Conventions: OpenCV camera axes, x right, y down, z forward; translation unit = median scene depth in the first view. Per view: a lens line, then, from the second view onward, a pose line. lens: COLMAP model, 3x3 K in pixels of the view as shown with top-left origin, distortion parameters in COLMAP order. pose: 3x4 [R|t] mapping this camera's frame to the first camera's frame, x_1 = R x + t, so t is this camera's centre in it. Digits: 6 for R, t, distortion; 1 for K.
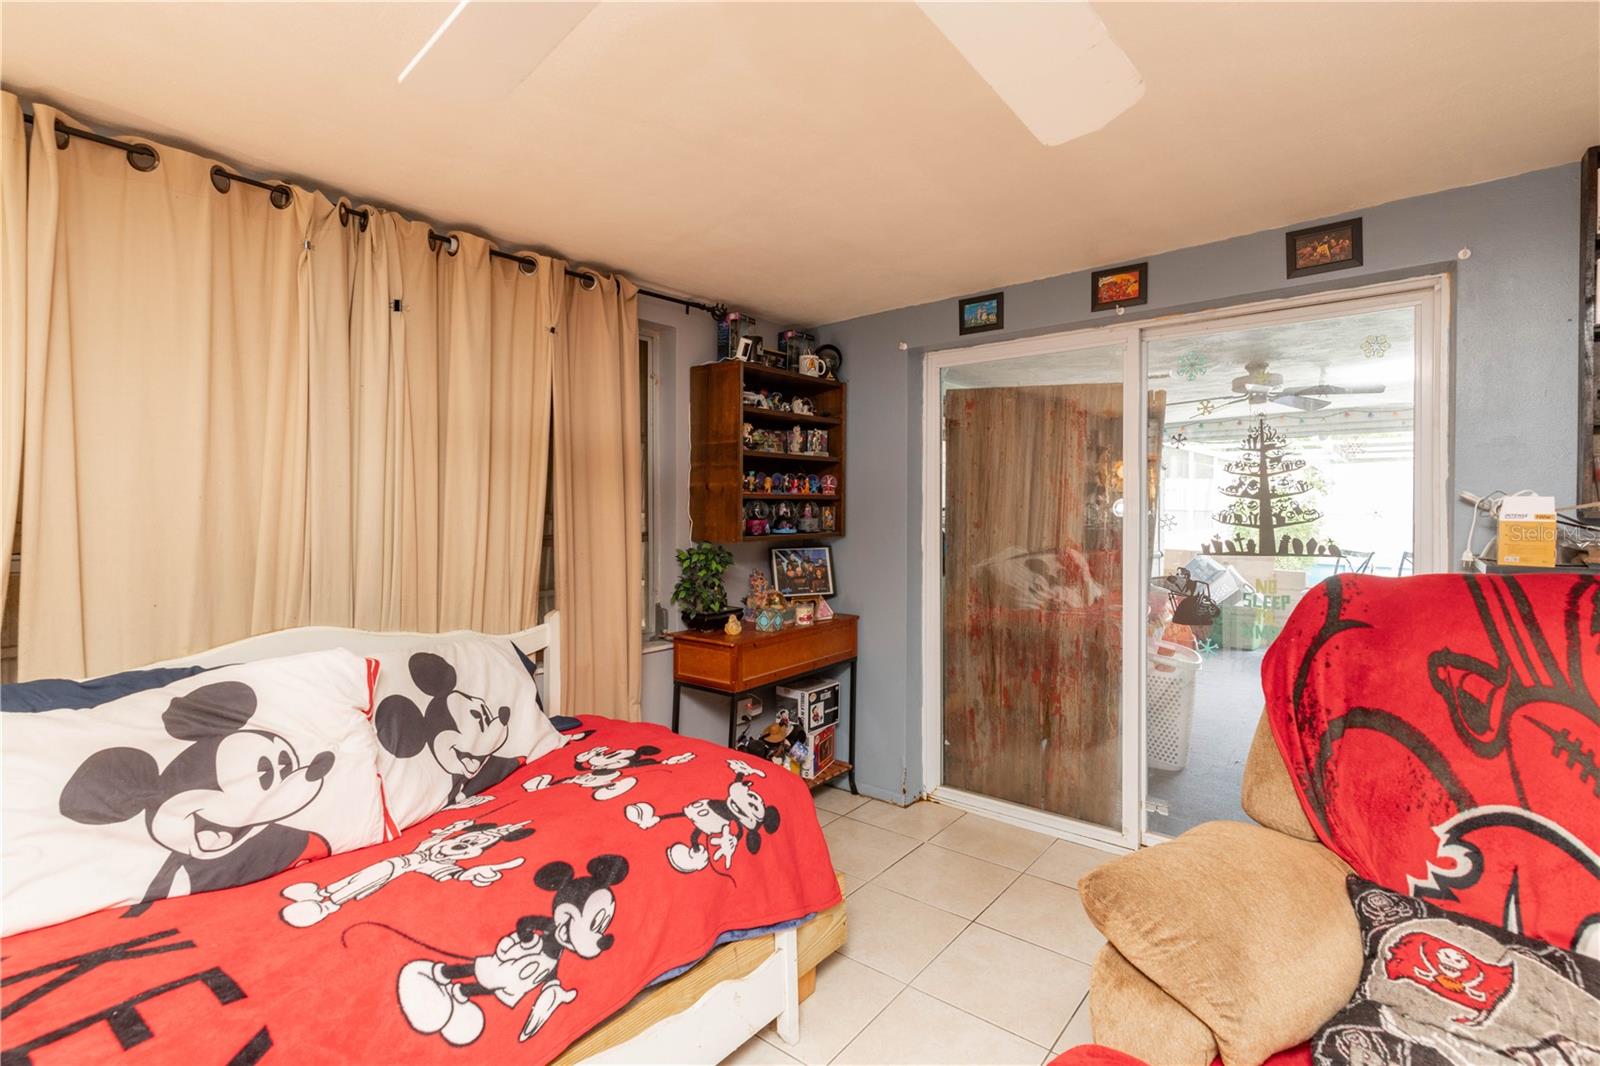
lens RADIAL K [[752.3, 0, 800.2], [0, 752.3, 512.2], [0, 0, 1]] dist [0.001146, -0.000253]
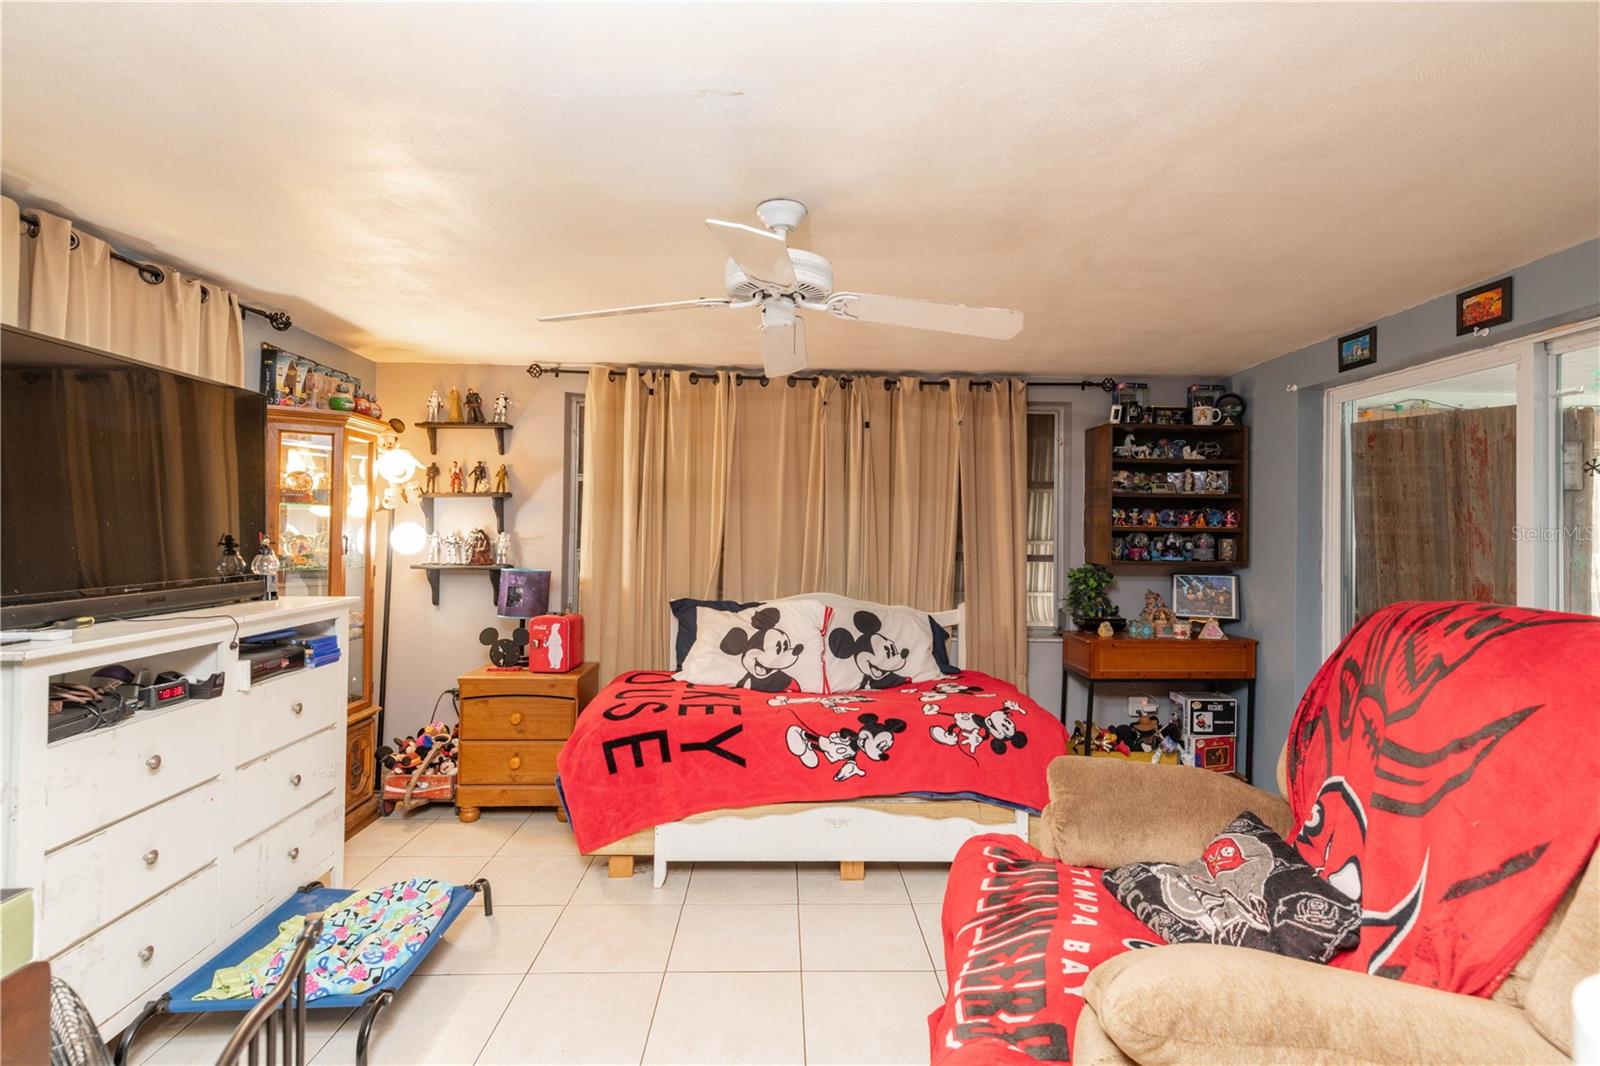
lens RADIAL K [[731.0, 0, 801.9], [0, 731.0, 519.1], [0, 0, 1]] dist [0.000807, 0.000243]
pose [[0.647996, -0.003309, -0.761637, 0.618974], [-0.021513, 0.999512, -0.022646, 0.001973], [0.761340, 0.031060, 0.647608, -0.240443]]
